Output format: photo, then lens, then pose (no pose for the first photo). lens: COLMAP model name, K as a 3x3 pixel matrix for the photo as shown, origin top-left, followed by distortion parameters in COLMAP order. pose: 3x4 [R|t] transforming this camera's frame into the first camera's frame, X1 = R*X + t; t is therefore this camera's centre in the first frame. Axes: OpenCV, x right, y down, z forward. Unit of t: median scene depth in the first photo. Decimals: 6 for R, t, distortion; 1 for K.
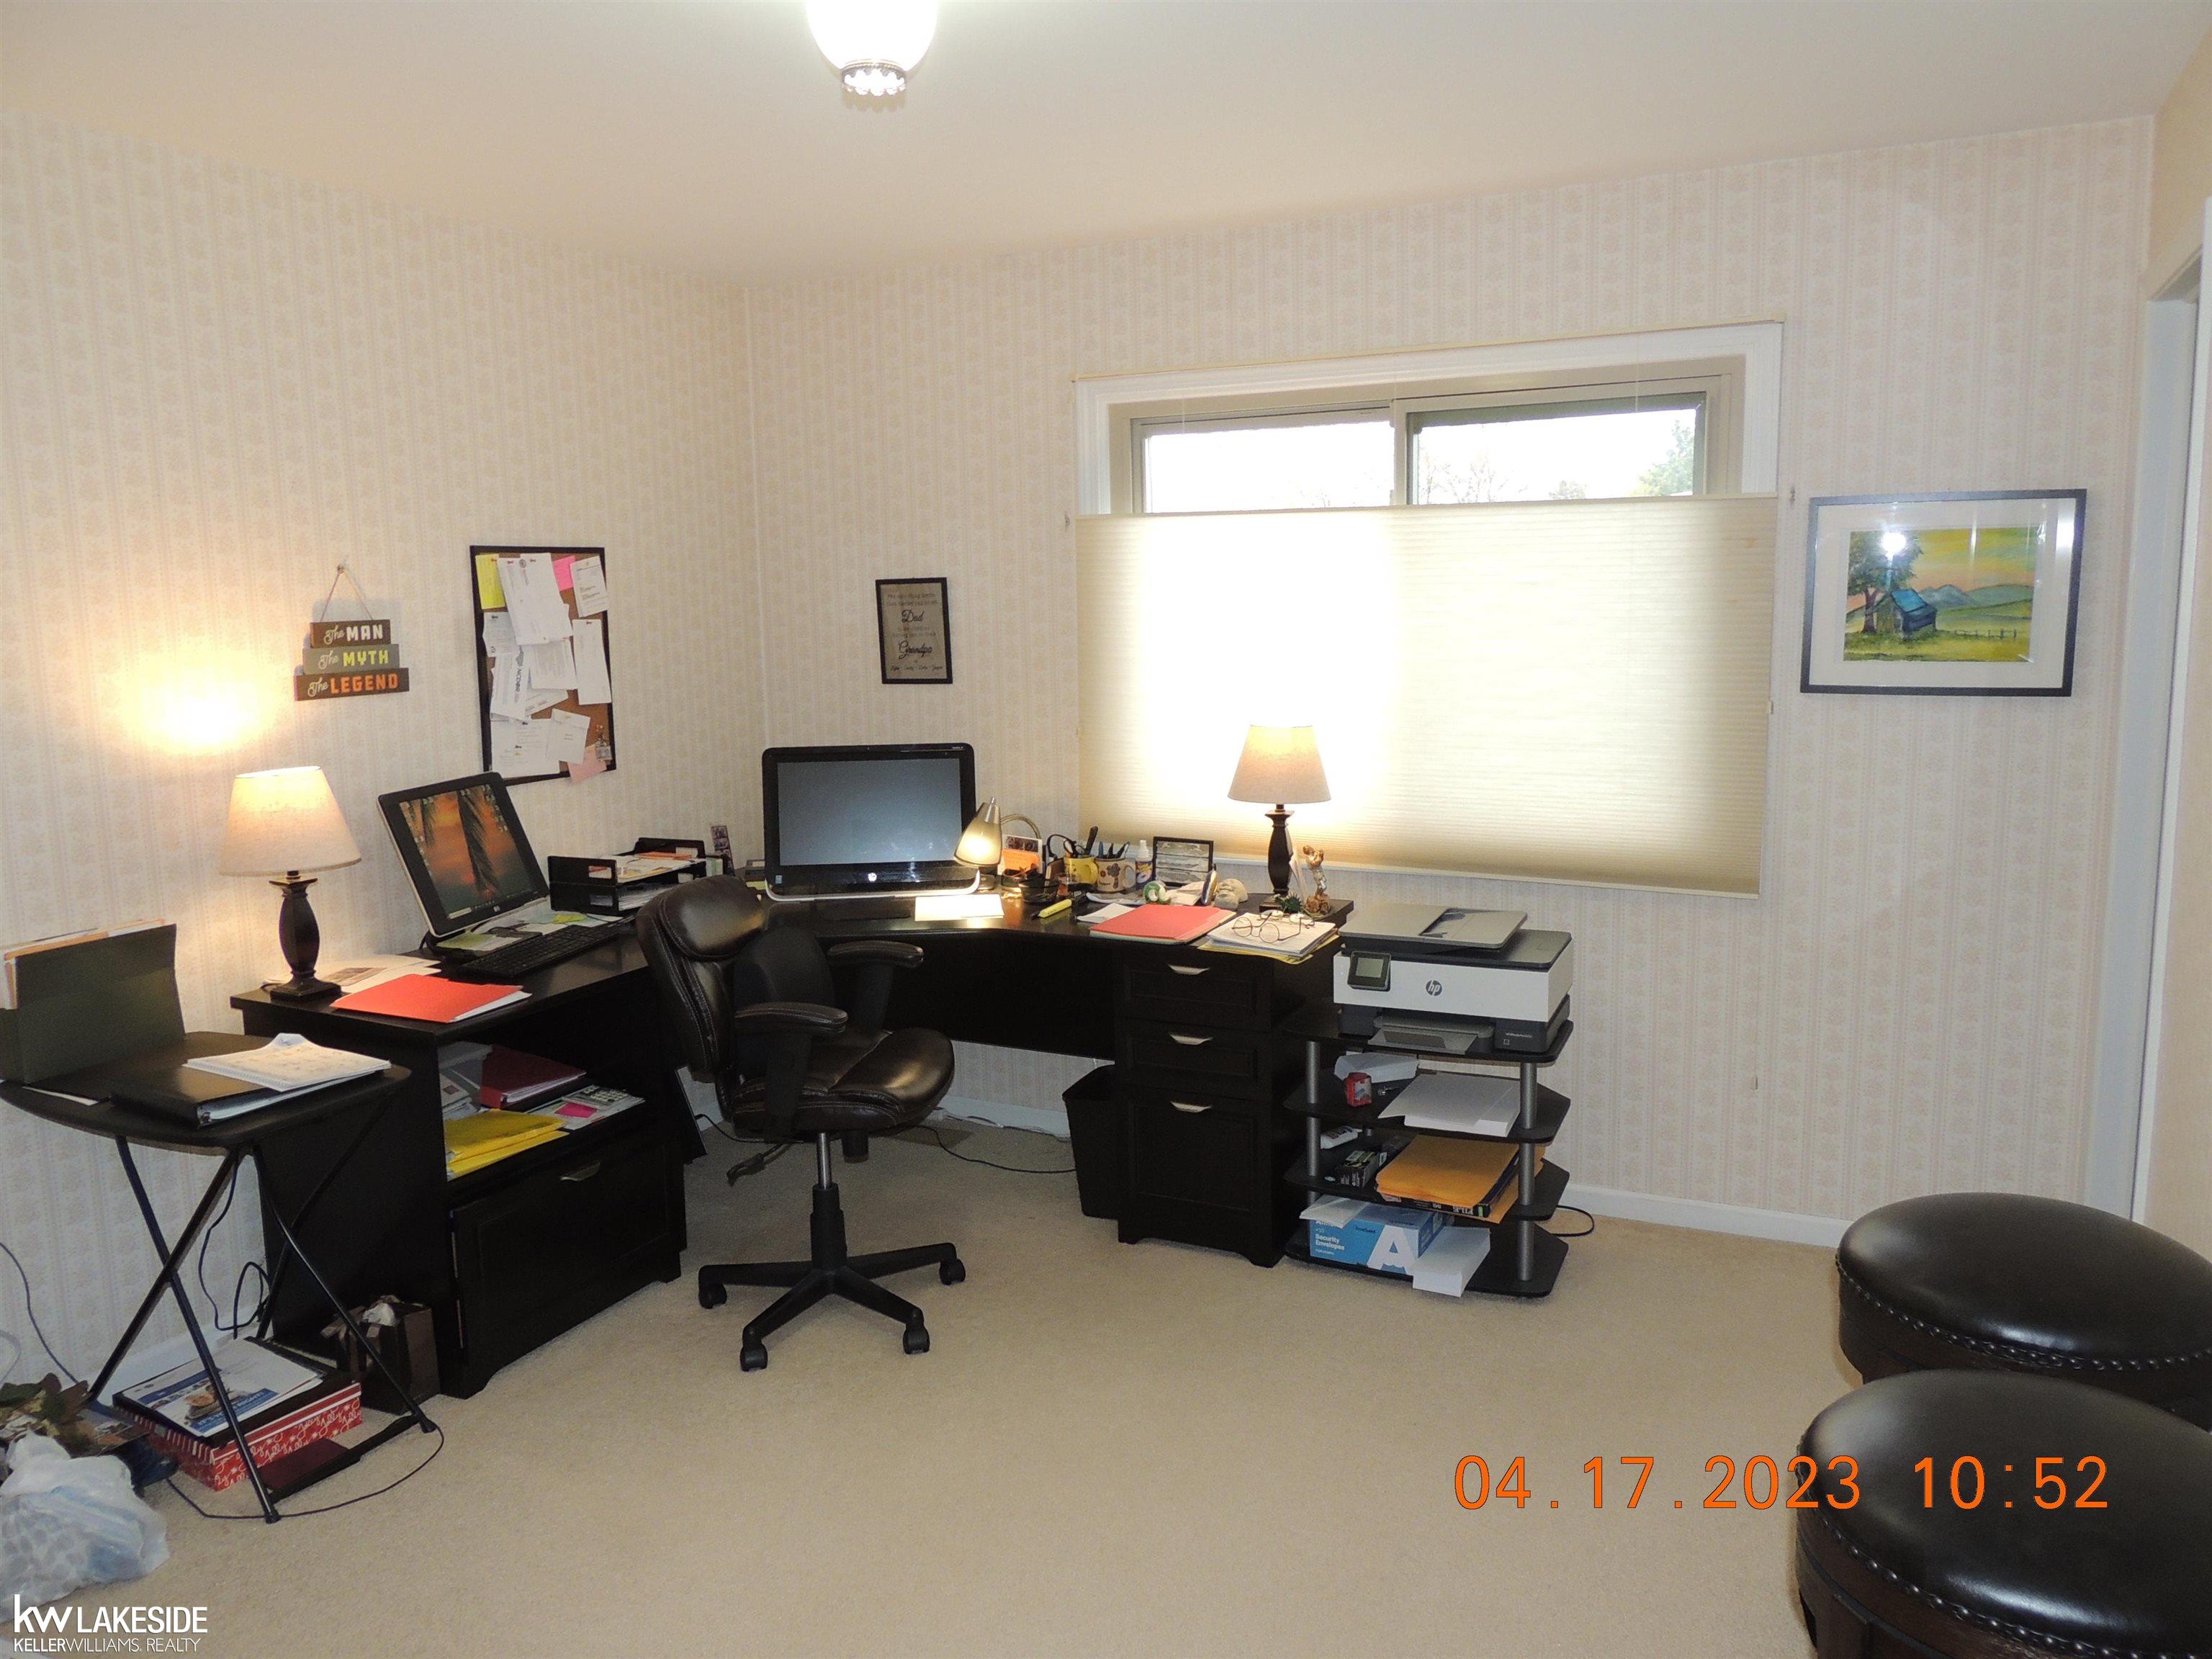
lens RADIAL K [[1589.0, 0, 1105.1], [0, 1589.0, 826.2], [0, 0, 1]] dist [-0.016136, 0.013575]
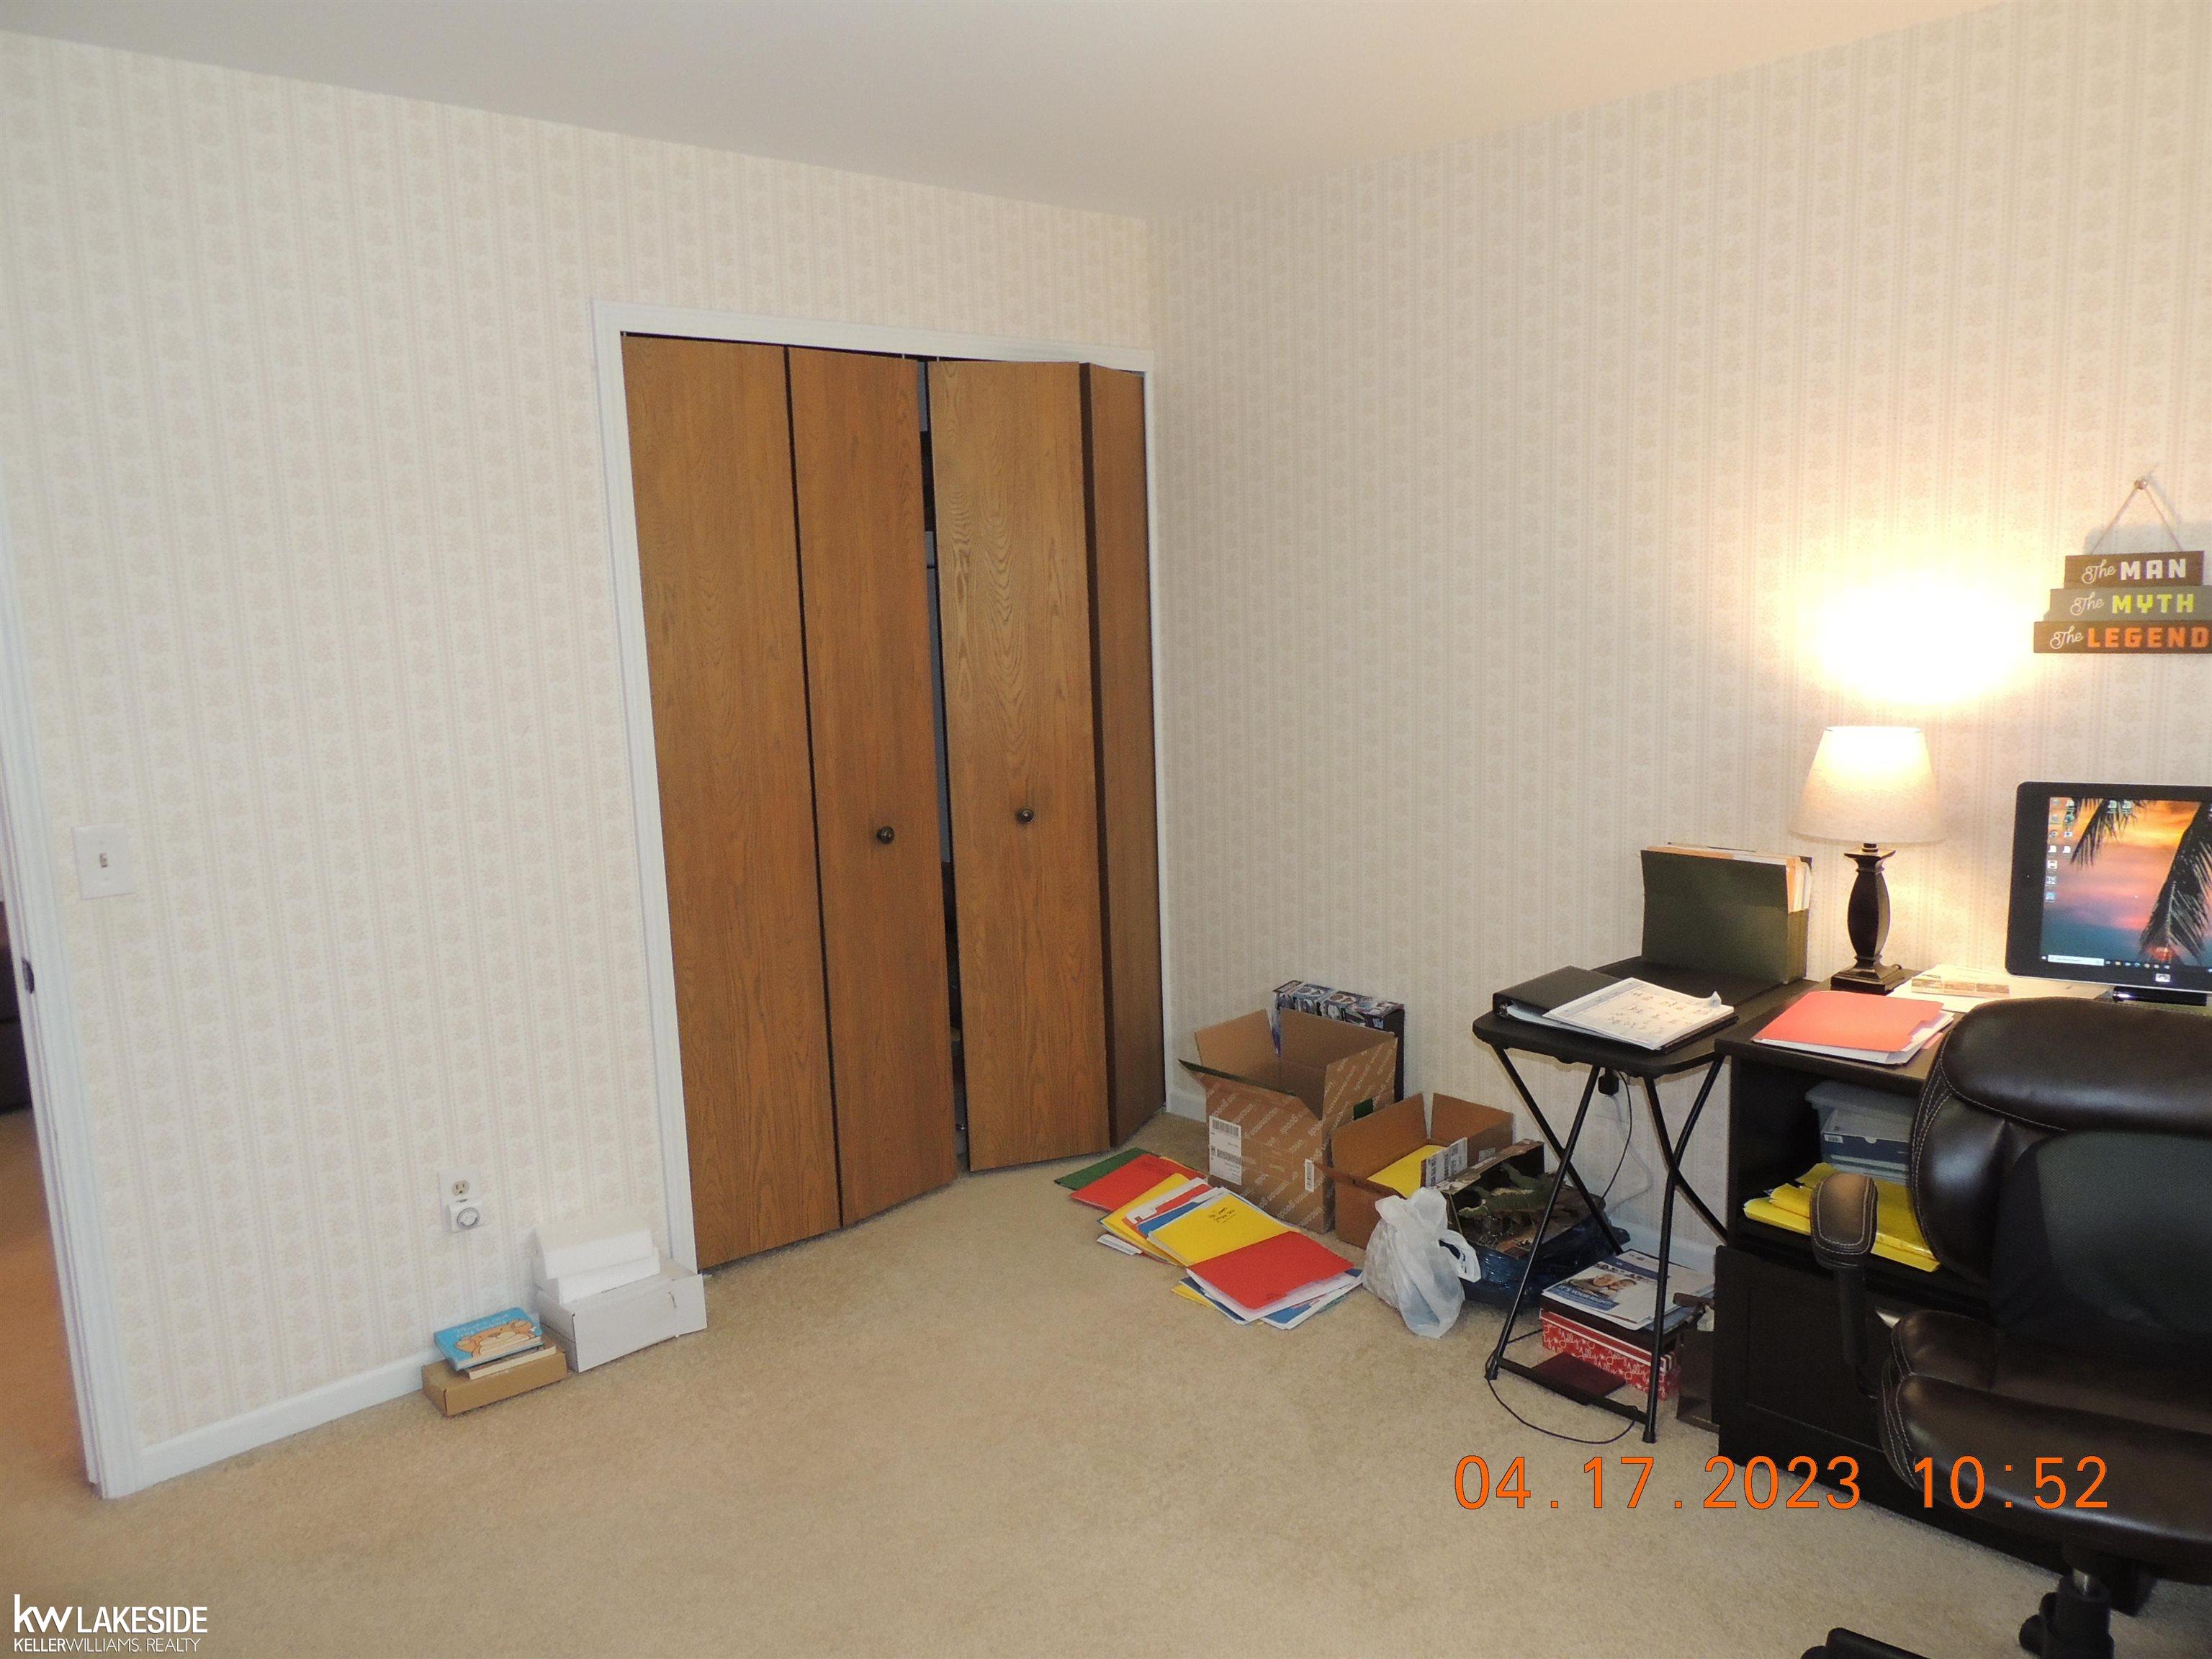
lens RADIAL K [[1589.0, 0, 1105.6], [0, 1589.0, 832.8], [0, 0, 1]] dist [-0.016136, 0.013575]
pose [[-0.332314, 0.188037, -0.924234, 0.407513], [-0.093792, 0.968479, 0.230762, -0.129074], [0.938494, 0.163372, -0.304203, 0.794239]]
